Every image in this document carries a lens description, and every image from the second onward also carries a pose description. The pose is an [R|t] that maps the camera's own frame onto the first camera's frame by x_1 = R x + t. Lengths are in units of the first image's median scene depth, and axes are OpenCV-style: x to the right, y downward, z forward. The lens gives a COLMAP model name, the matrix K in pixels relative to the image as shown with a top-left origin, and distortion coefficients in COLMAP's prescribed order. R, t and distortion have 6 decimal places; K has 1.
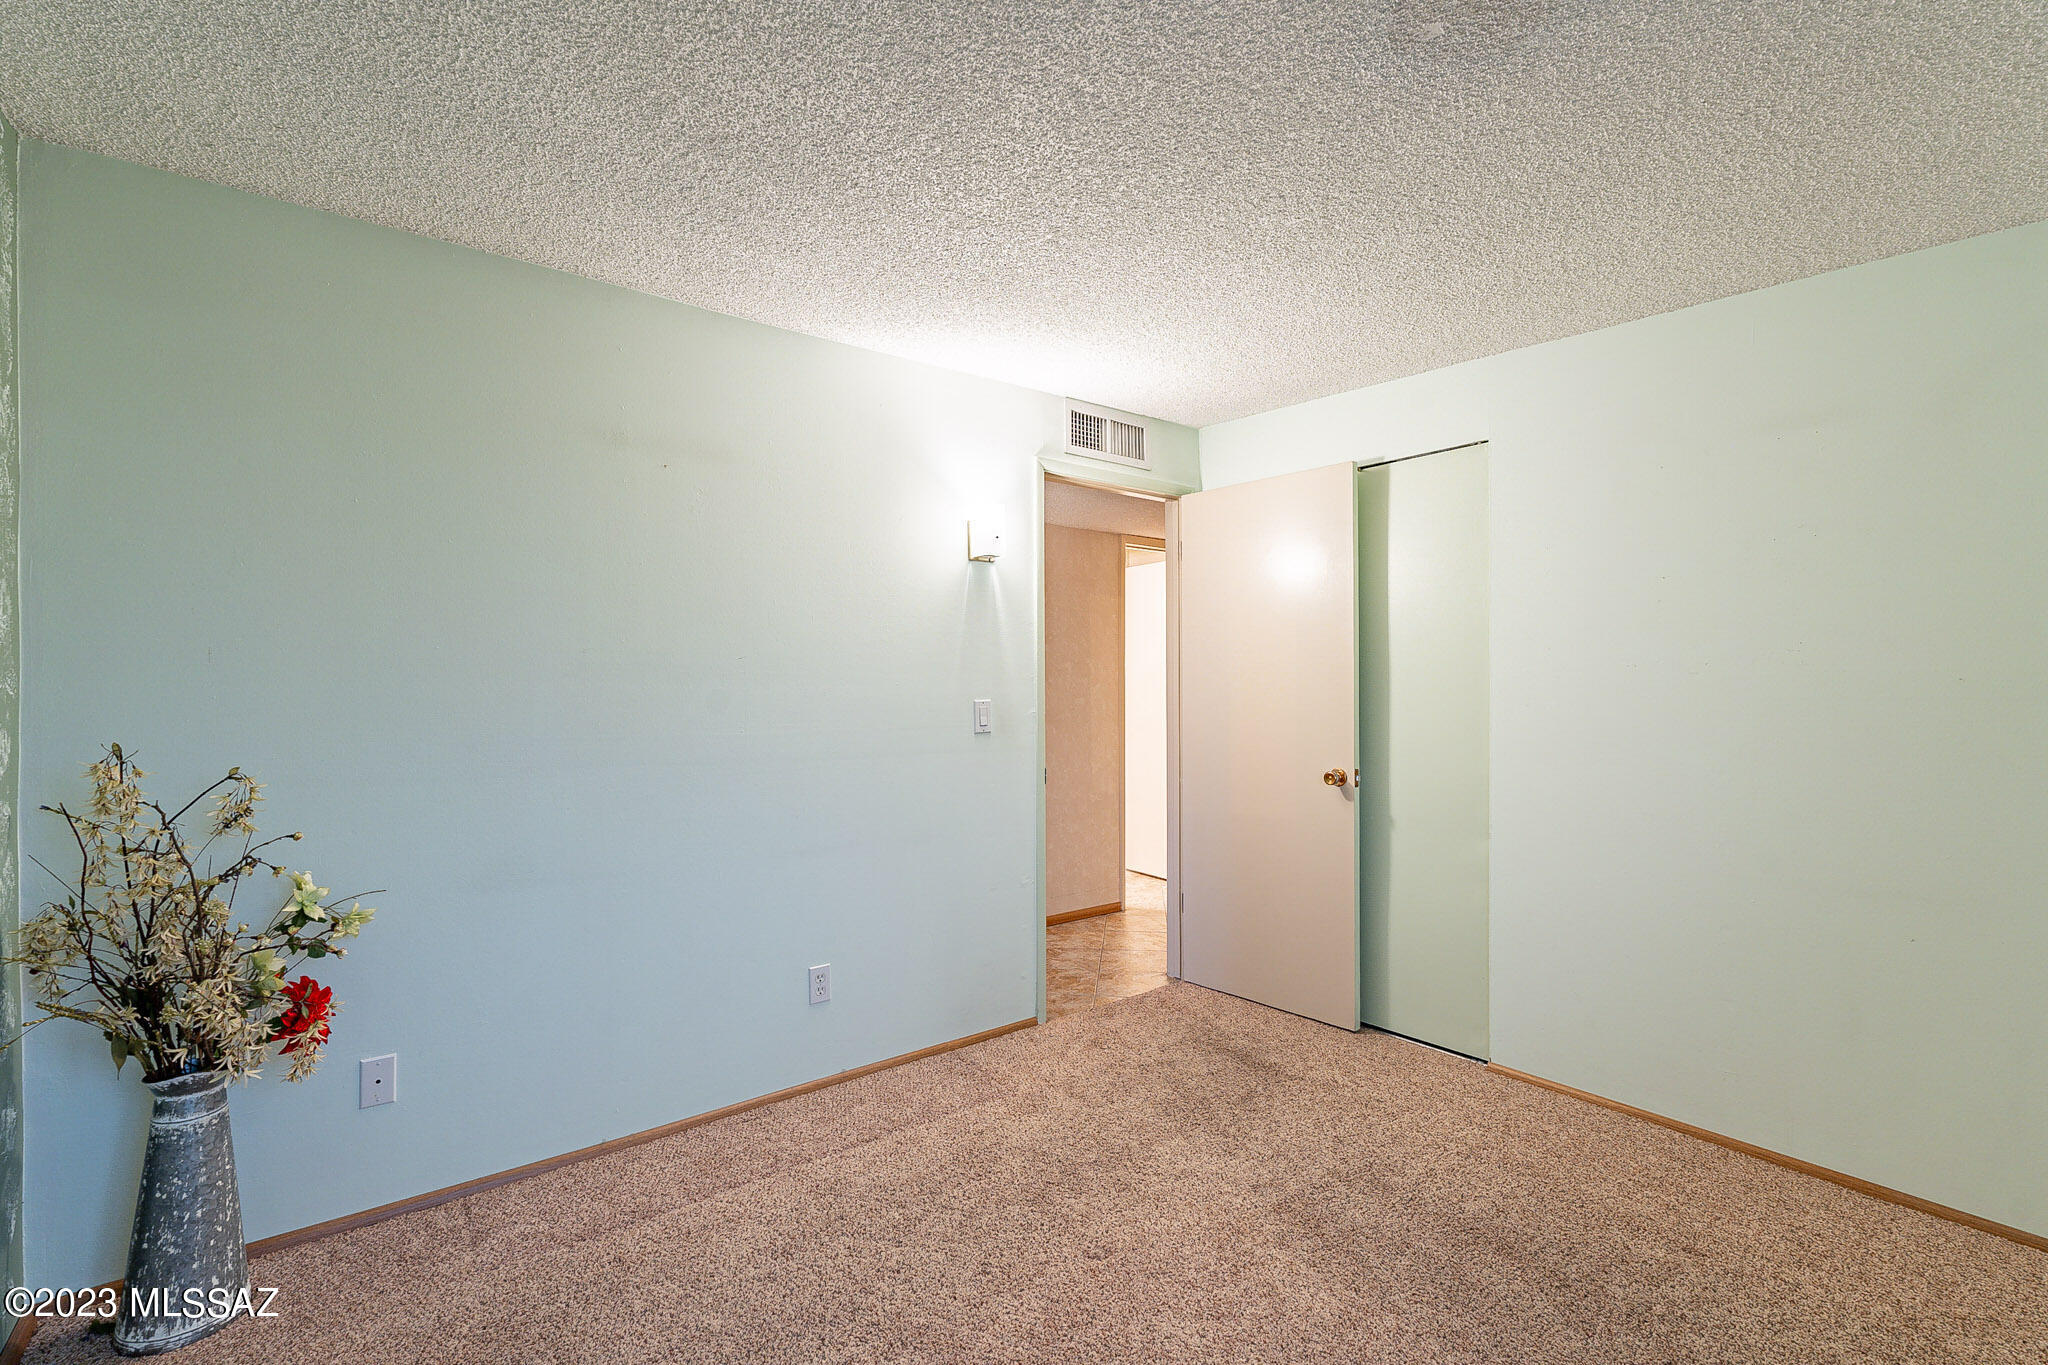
lens RADIAL K [[910.4, 0, 1030.3], [0, 910.4, 684.6], [0, 0, 1]] dist [-0.002798, -0.000626]
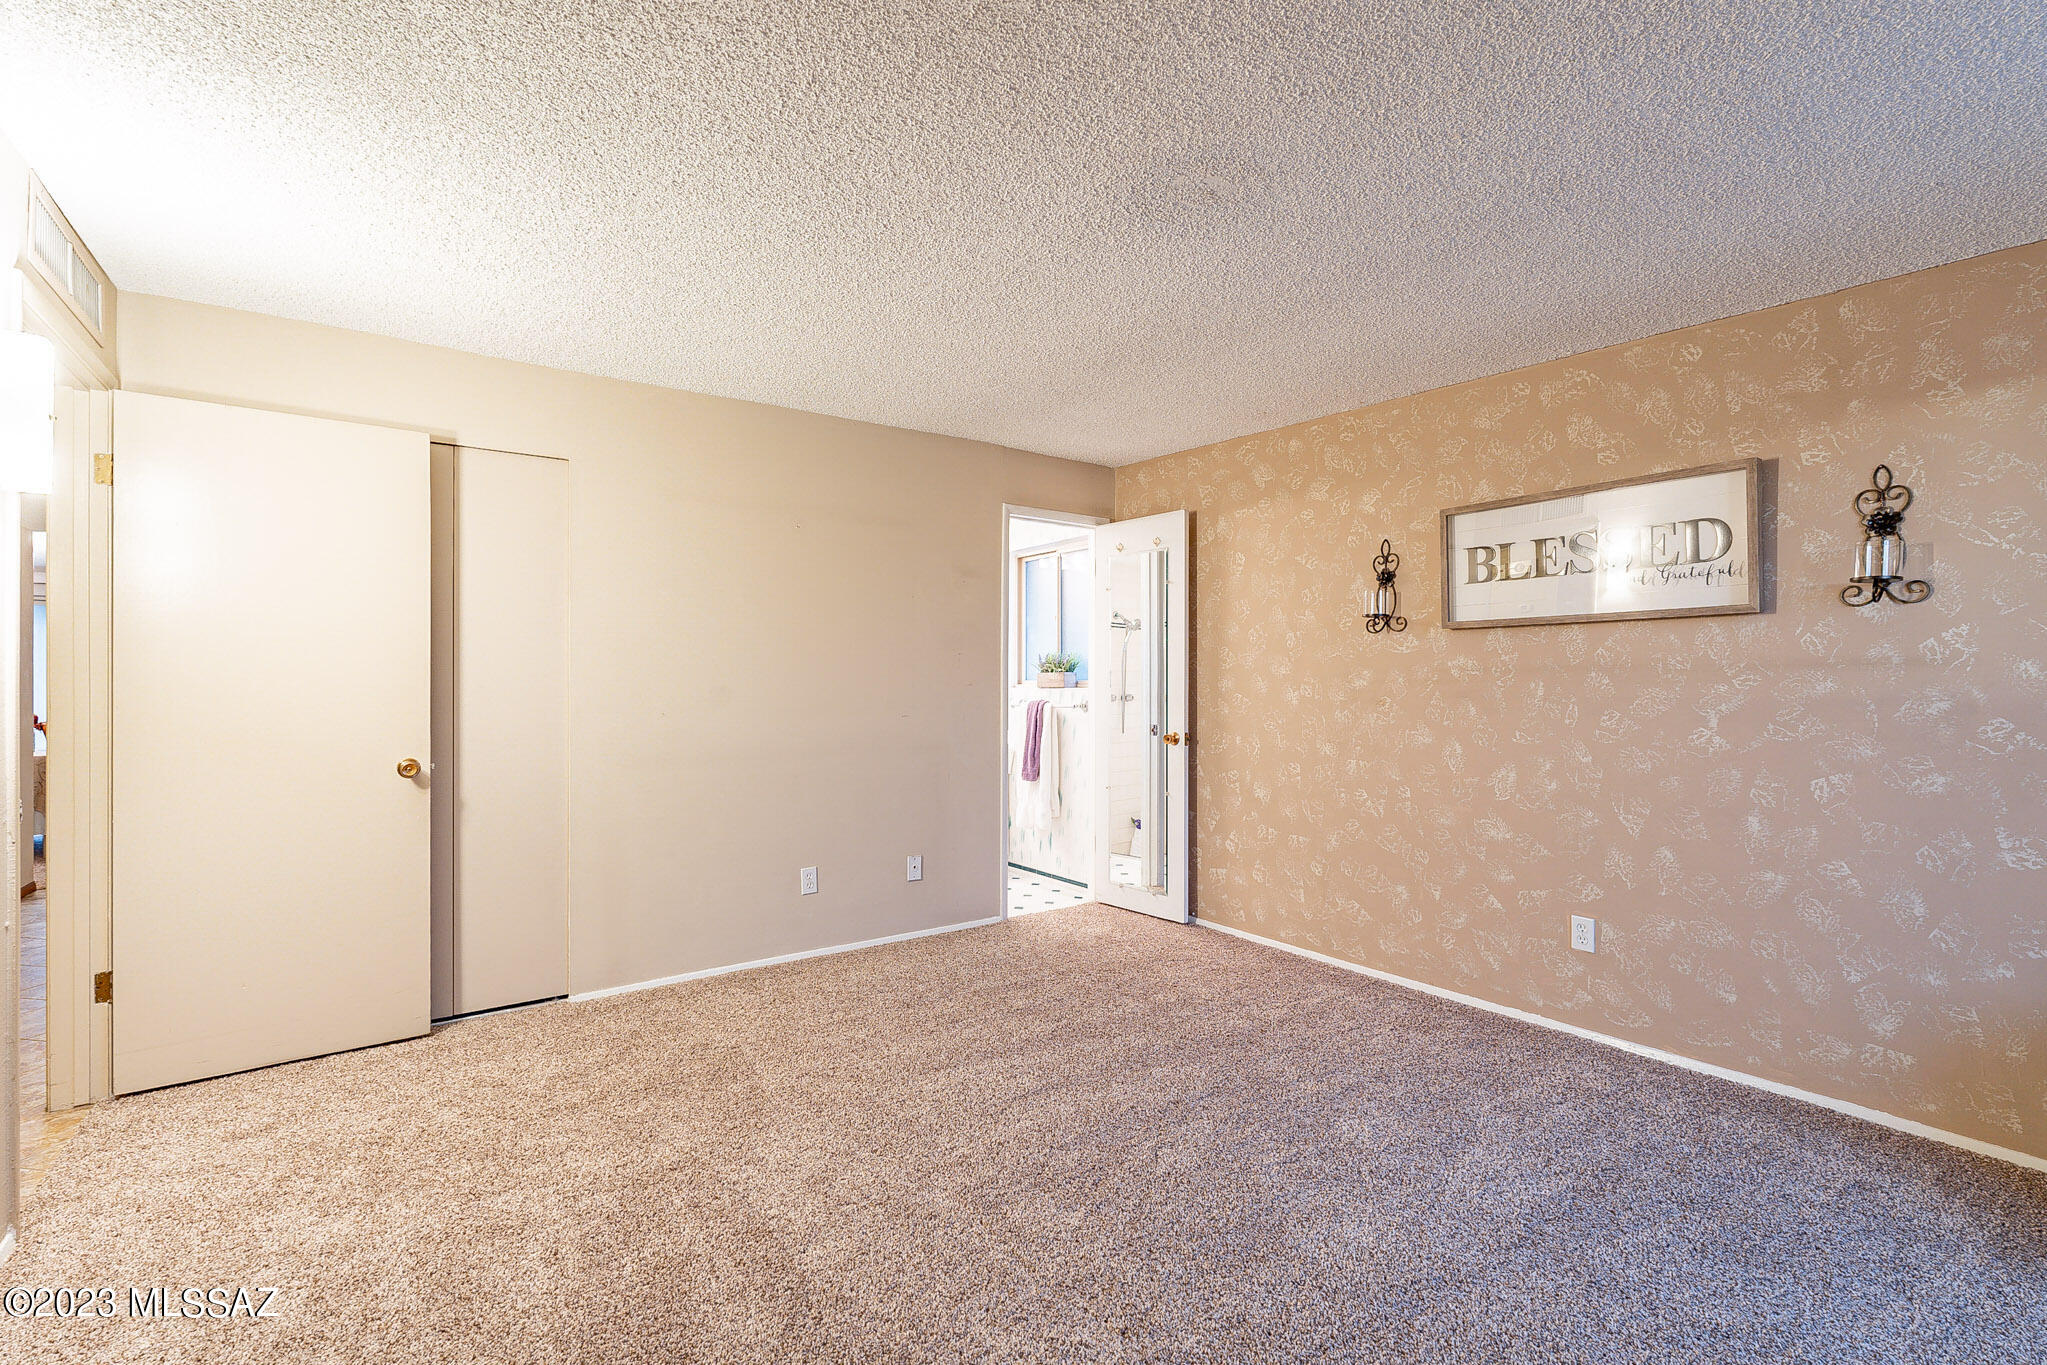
lens RADIAL K [[899.0, 0, 1019.9], [0, 899.0, 684.5], [0, 0, 1]] dist [-0.002904, -0.000094]
pose [[0.042280, 0.000309, 0.999106, -0.620784], [-0.001675, 0.999999, -0.000239, 0.019362], [-0.999104, -0.001664, 0.042281, 0.391247]]
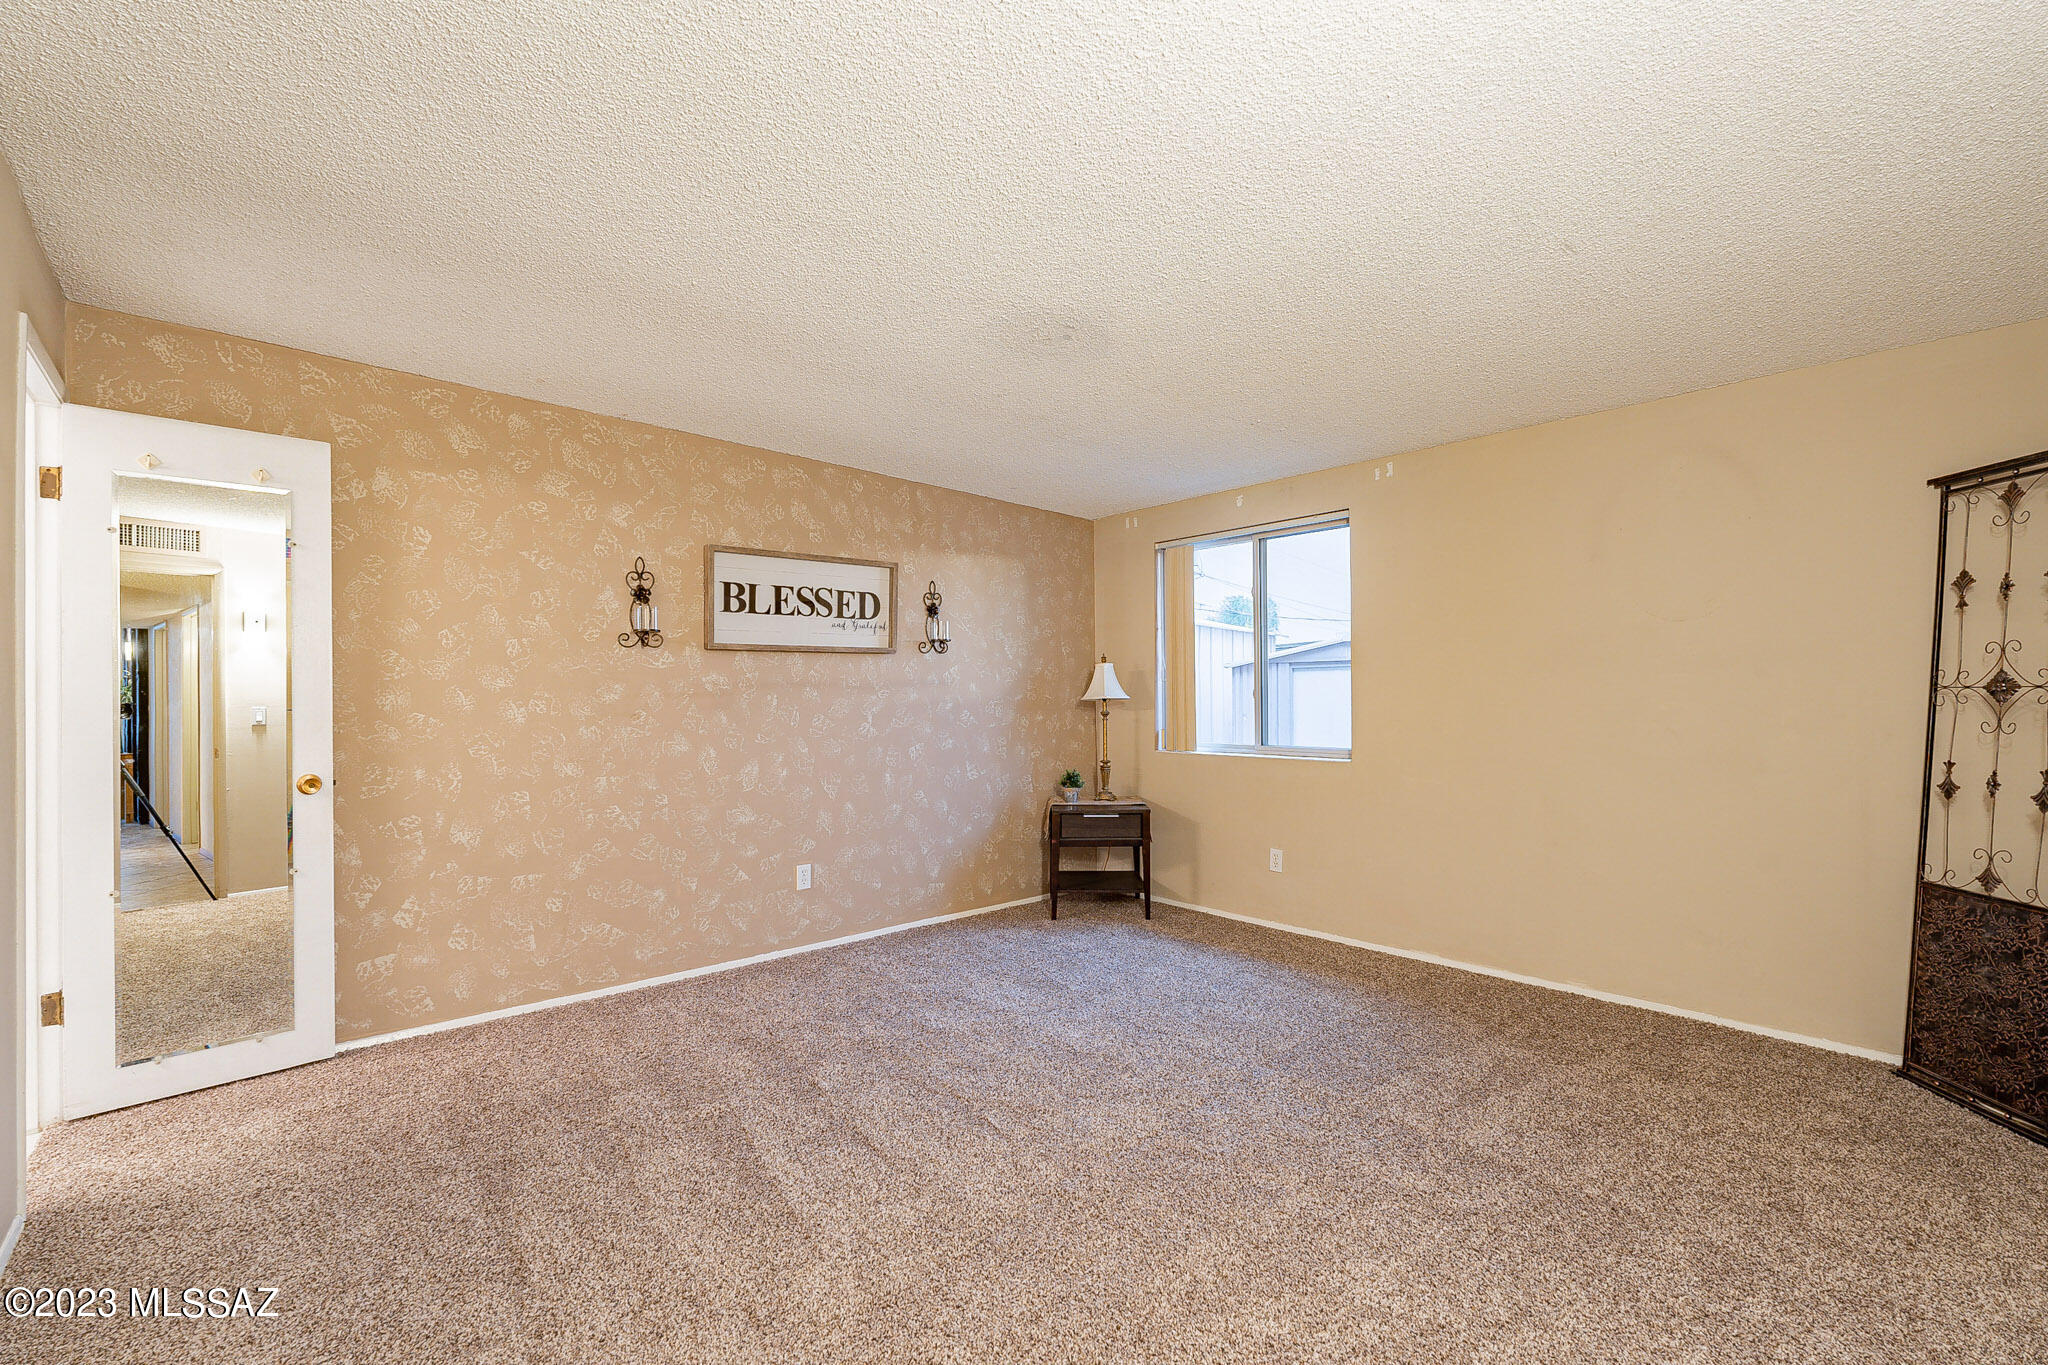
lens RADIAL K [[899.4, 0, 1020.4], [0, 899.4, 684.5], [0, 0, 1]] dist [-0.002904, -0.000094]
pose [[-0.998445, 0.011257, -0.054588, 0.183153], [0.011877, 0.999869, -0.011039, 0.019242], [0.054457, -0.011671, -0.998448, 1.248540]]
